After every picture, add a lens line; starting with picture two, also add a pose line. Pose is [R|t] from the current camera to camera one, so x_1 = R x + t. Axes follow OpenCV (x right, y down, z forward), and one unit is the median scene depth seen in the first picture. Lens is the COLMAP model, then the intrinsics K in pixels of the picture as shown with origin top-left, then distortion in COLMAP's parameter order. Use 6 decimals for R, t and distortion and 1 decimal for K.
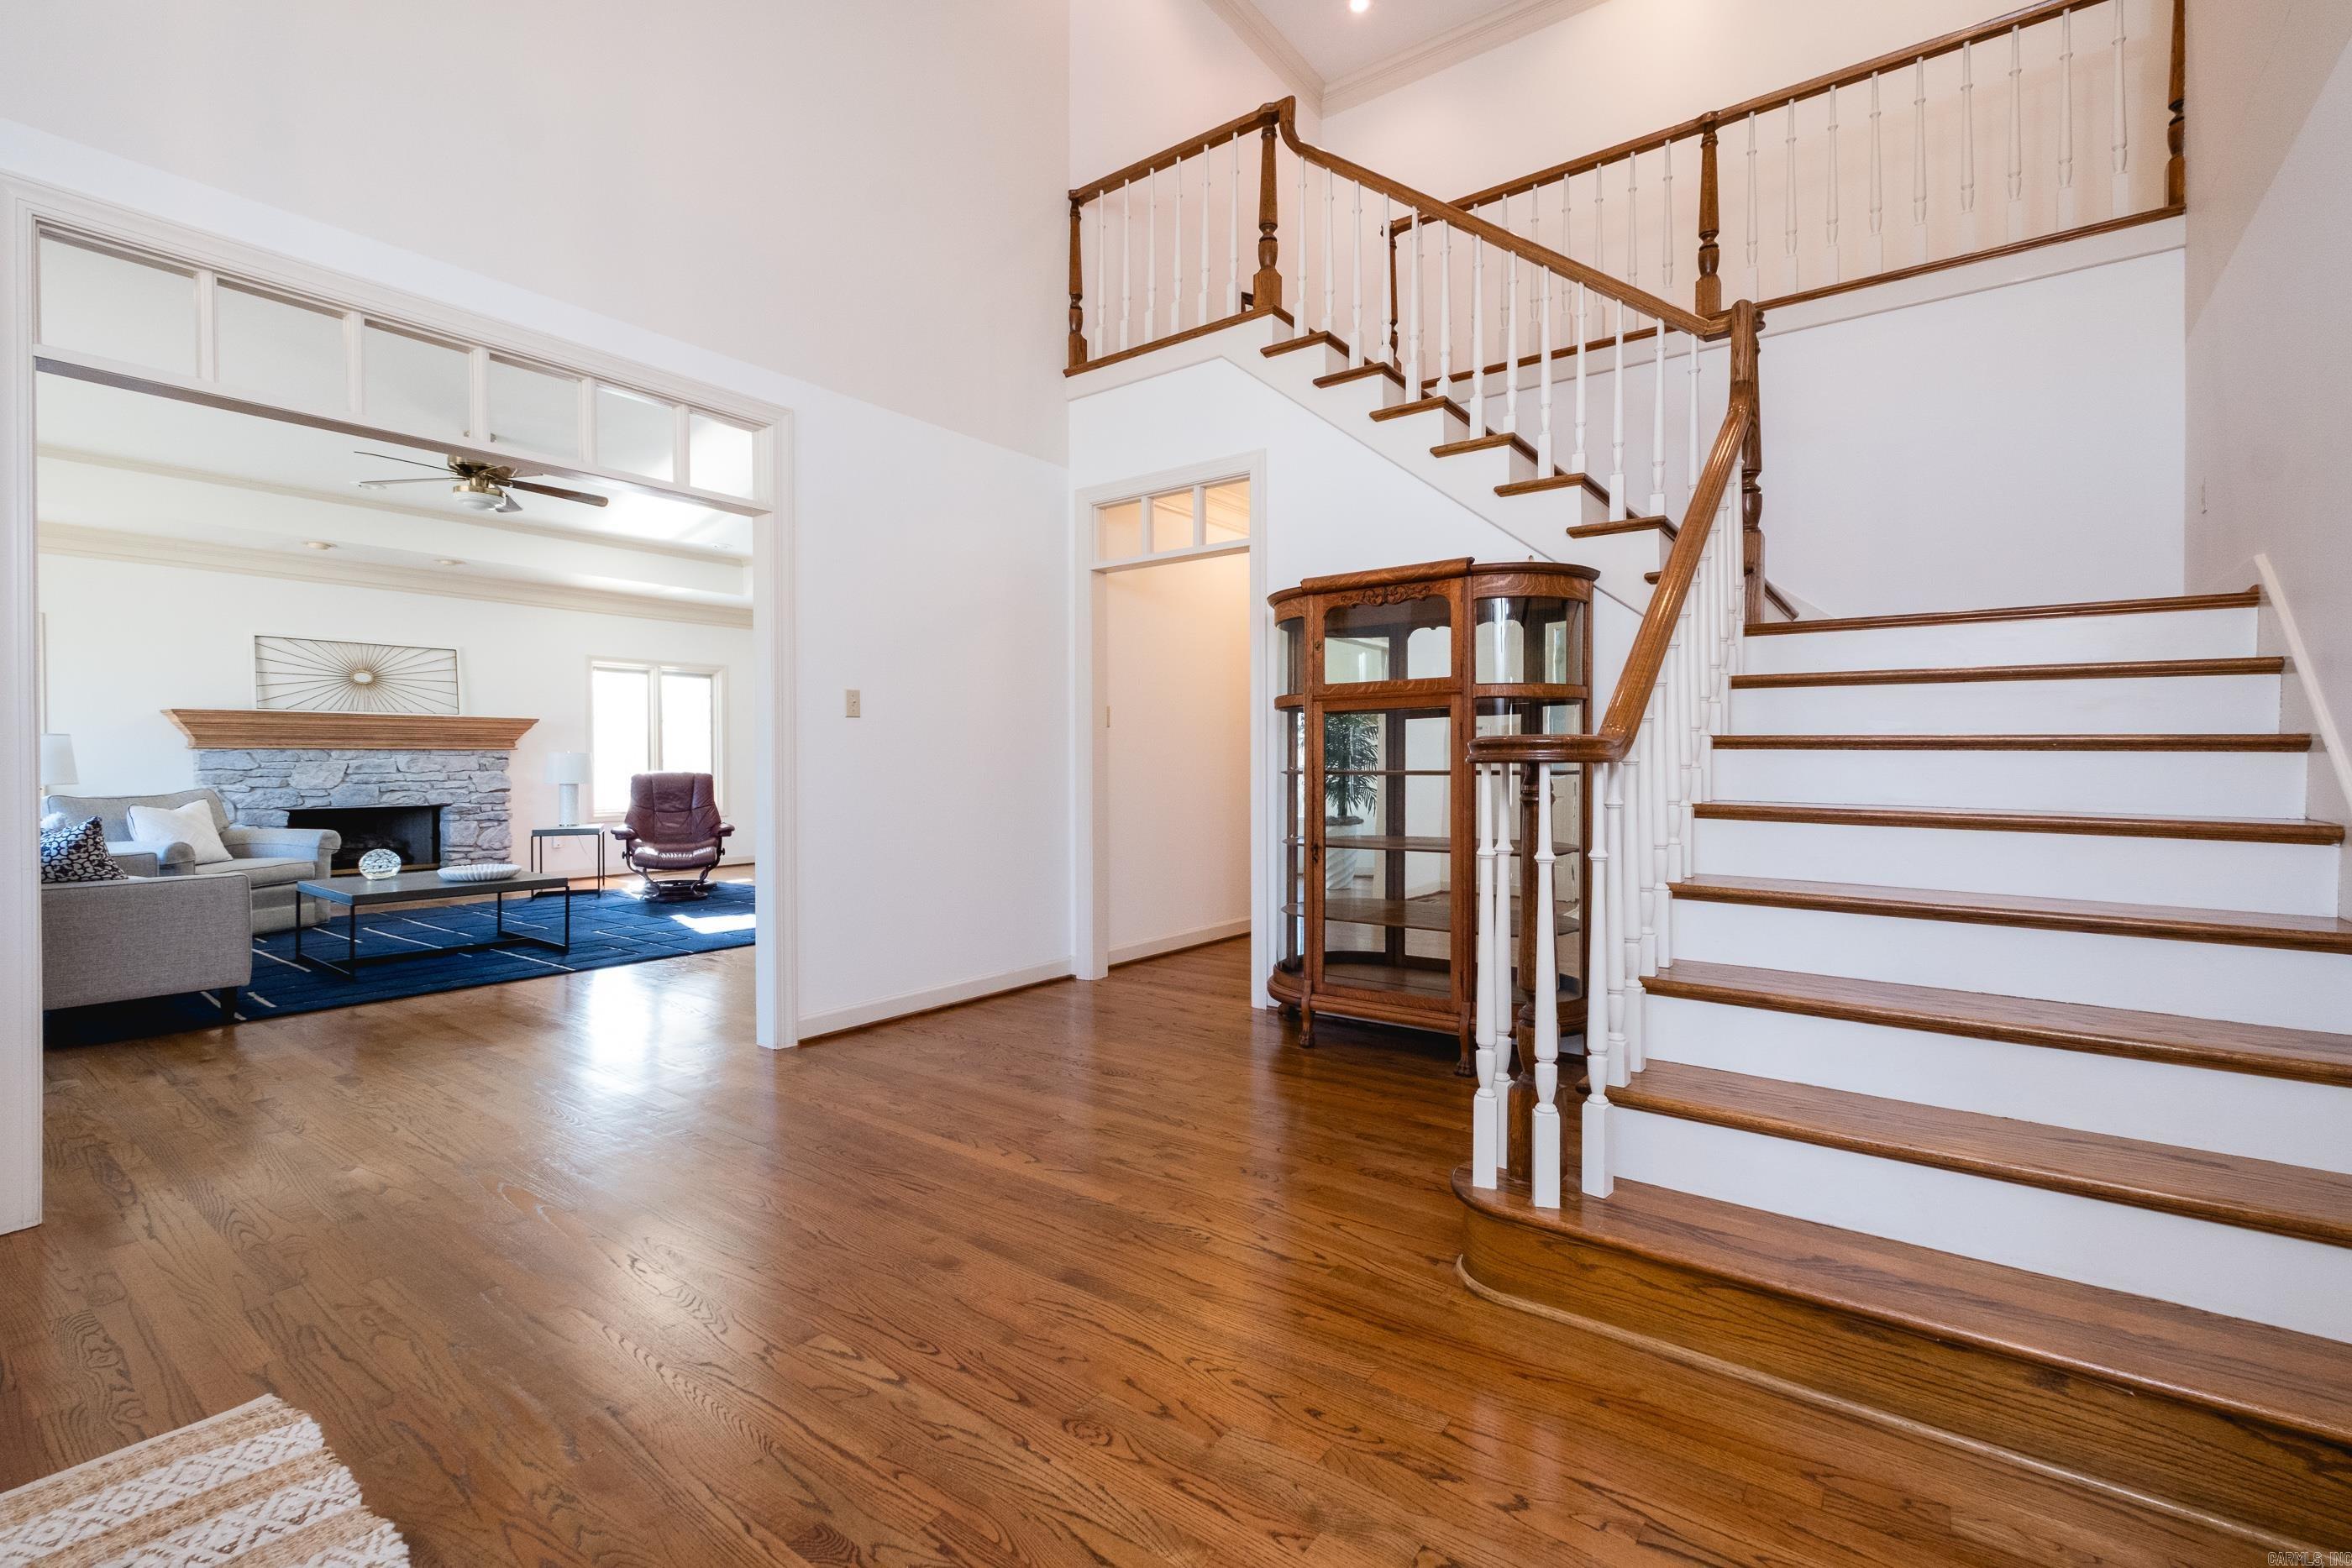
lens RADIAL K [[1030.3, 0, 1190.4], [0, 1030.3, 779.8], [0, 0, 1]] dist [0.002888, -0.000649]
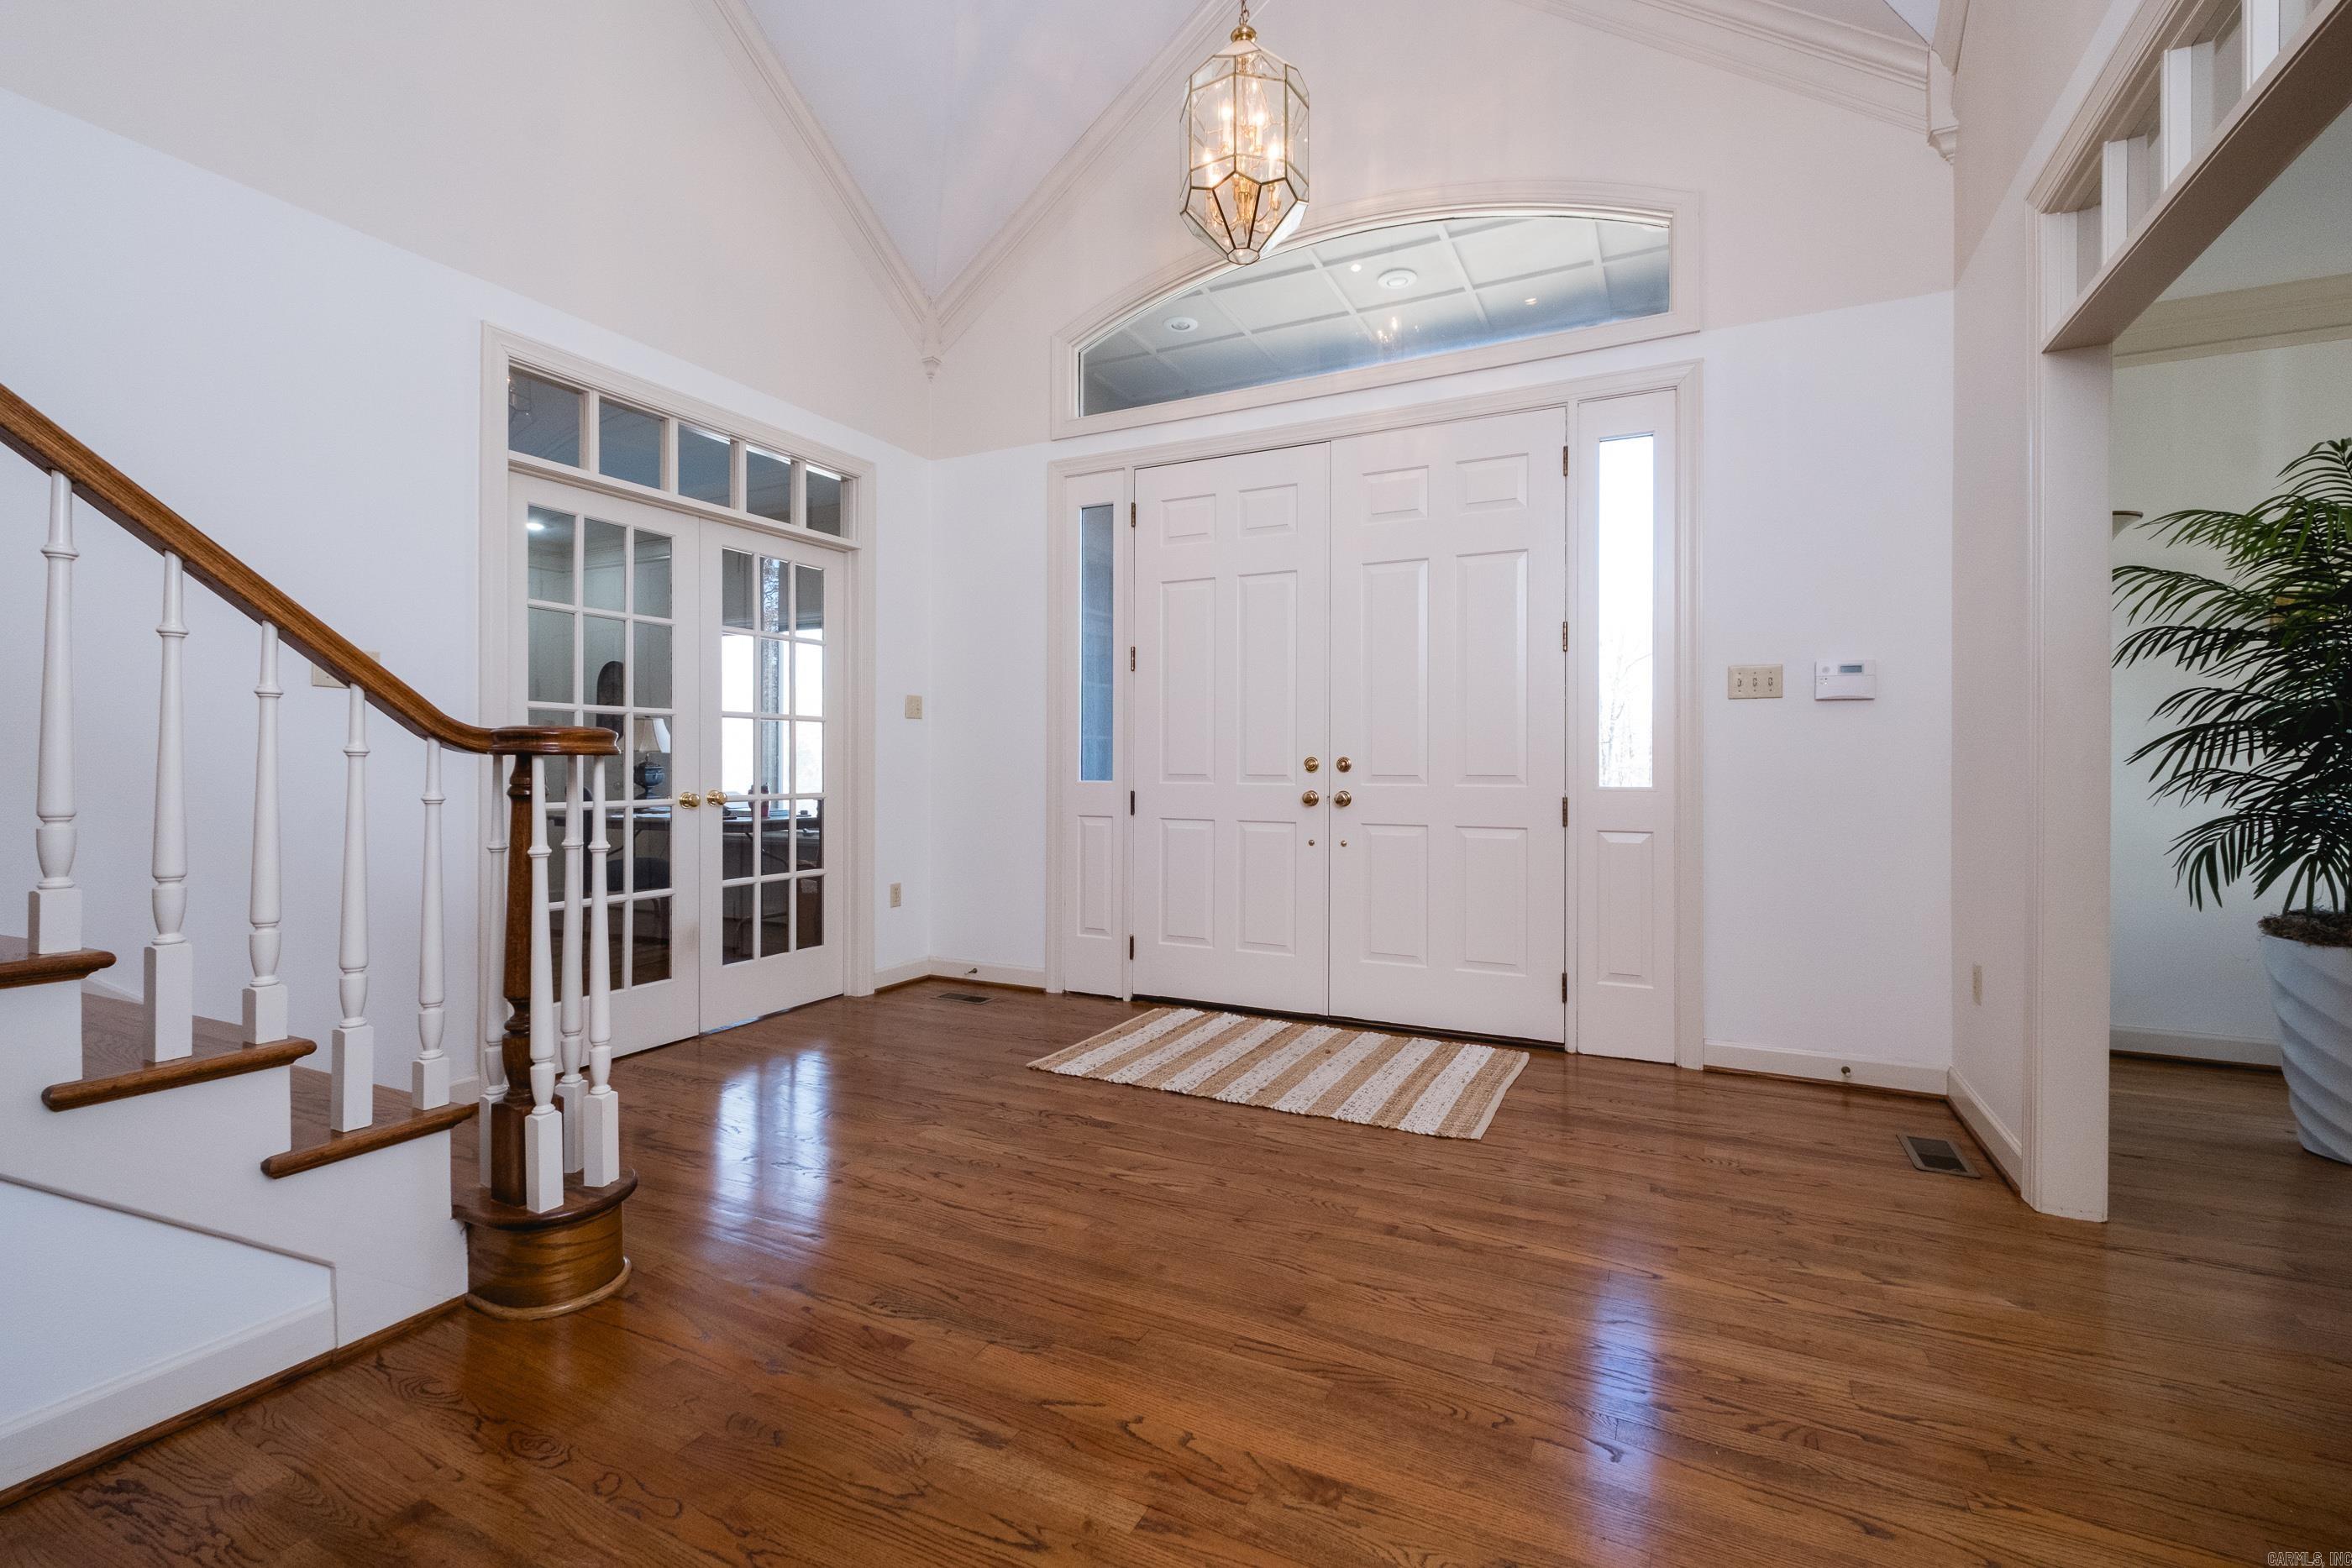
lens RADIAL K [[1030.3, 0, 1190.4], [0, 1030.3, 779.8], [0, 0, 1]] dist [0.002888, -0.000649]
pose [[-0.984747, -0.000039, -0.173994, -0.108414], [-0.005422, 0.999521, 0.030464, -0.035672], [0.173910, 0.030943, -0.984275, 2.112297]]
